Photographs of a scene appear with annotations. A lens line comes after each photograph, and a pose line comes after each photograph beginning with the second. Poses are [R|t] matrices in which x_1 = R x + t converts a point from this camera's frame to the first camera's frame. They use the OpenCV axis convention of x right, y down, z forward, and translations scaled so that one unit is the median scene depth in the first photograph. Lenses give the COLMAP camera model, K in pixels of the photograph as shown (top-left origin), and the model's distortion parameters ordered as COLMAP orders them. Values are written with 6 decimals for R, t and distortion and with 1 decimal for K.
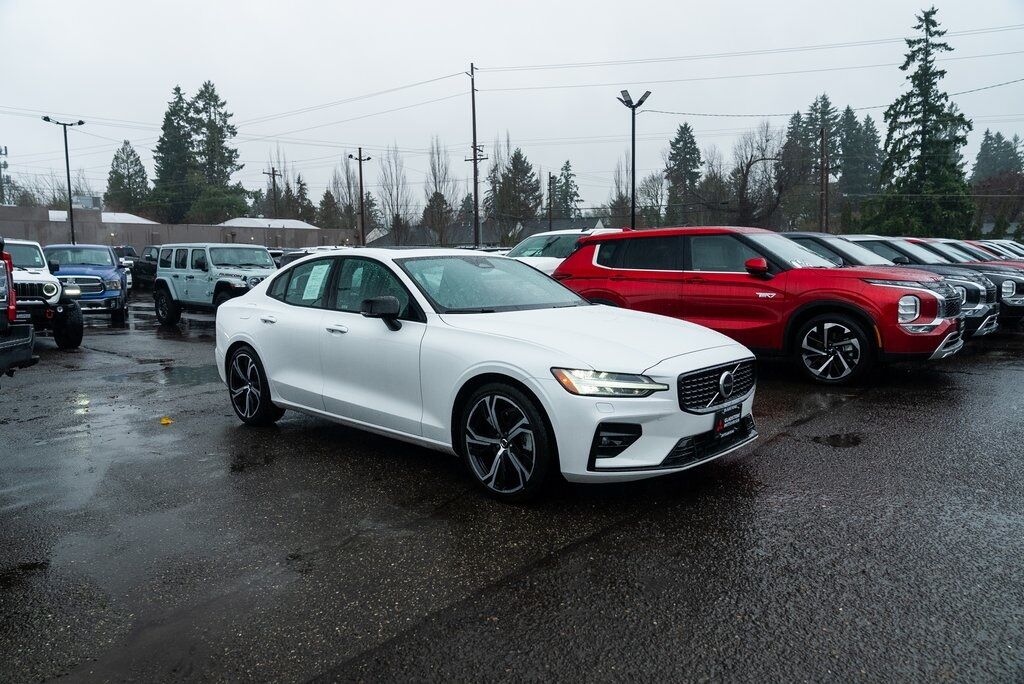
lens RADIAL K [[698.3, 0, 512.0], [0, 698.3, 342.0], [0, 0, 1]] dist [-0.042748, 0.023801]
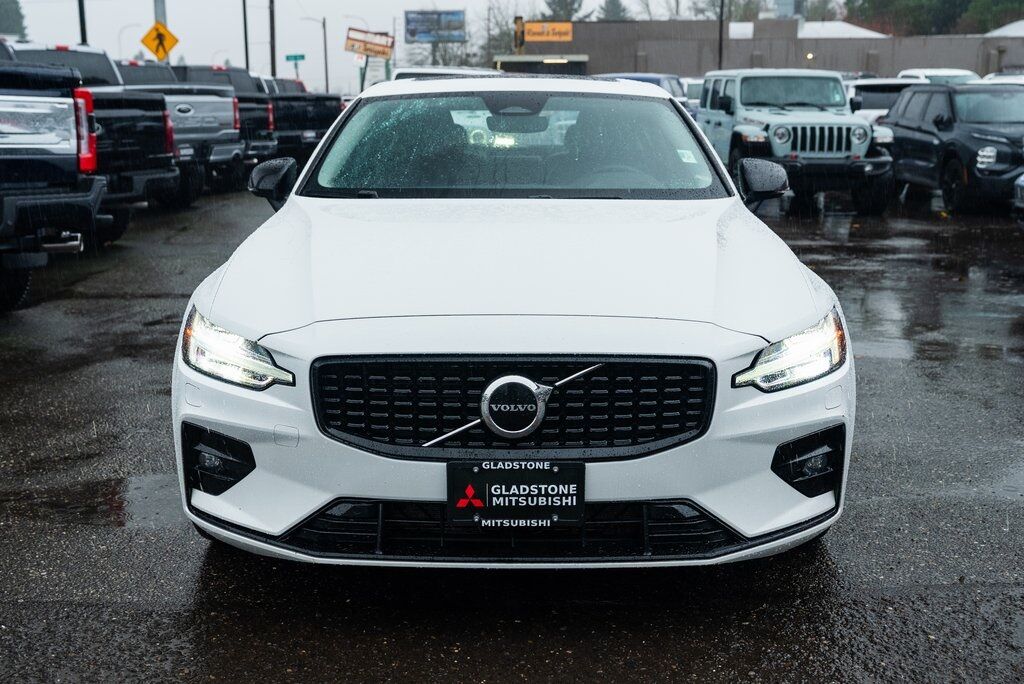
lens RADIAL K [[1145.6, 0, 512.0], [0, 1145.6, 342.0], [0, 0, 1]] dist [-0.005367, -0.004189]
pose [[0.666023, 0.150858, -0.730517, 0.796268], [-0.080986, 0.988171, 0.130229, -0.063770], [0.741522, -0.027574, 0.670362, 0.549363]]
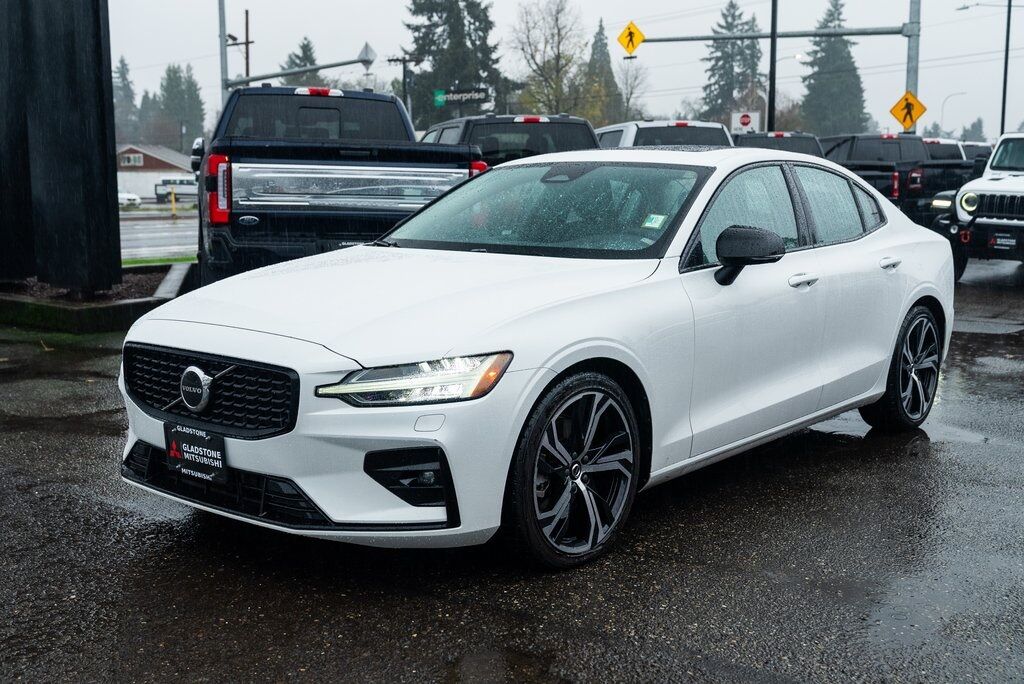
lens RADIAL K [[1145.6, 0, 512.0], [0, 1145.6, 342.0], [0, 0, 1]] dist [-0.005367, -0.004189]
pose [[0.033967, 0.144081, -0.988983, 1.245975], [-0.104430, 0.984649, 0.139862, -0.135752], [0.993952, 0.098529, 0.048491, 1.211927]]
